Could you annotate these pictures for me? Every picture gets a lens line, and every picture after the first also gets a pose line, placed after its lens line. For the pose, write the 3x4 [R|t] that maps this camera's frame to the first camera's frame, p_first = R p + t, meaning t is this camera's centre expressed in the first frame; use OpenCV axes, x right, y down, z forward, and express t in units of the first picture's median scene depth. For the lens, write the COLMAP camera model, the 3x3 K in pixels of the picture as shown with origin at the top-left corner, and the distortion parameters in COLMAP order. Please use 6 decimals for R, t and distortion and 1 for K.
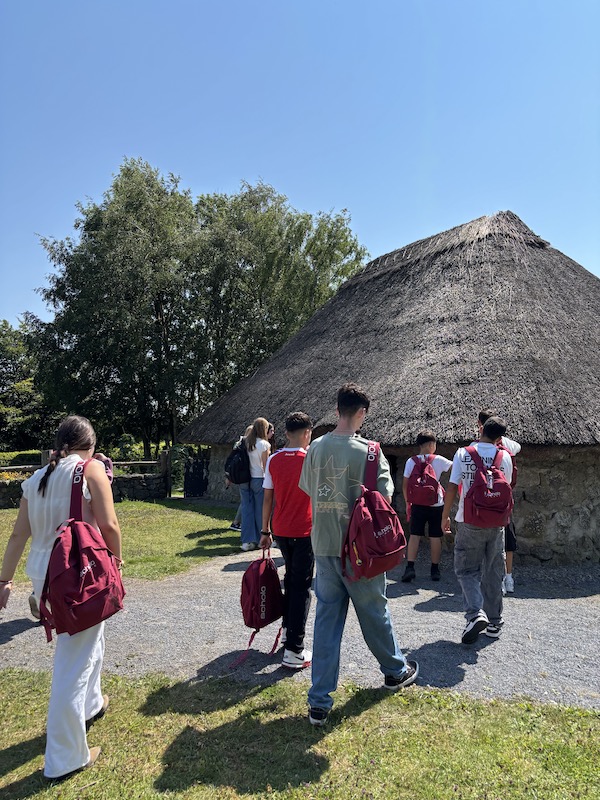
lens RADIAL K [[598.2, 0, 298.6], [0, 598.2, 398.5], [0, 0, 1]] dist [0.026335, -0.012730]
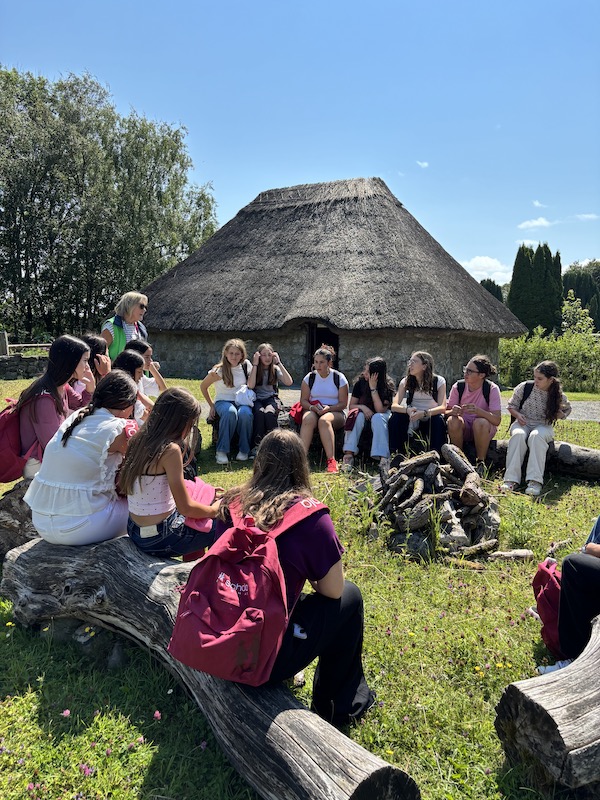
lens RADIAL K [[598.2, 0, 301.0], [0, 598.2, 401.7], [0, 0, 1]] dist [0.026335, -0.012730]
pose [[0.887796, -0.035976, 0.458829, -0.575884], [-0.042863, 0.986144, 0.160258, 0.010104], [-0.458237, -0.161943, 0.873953, -0.342965]]
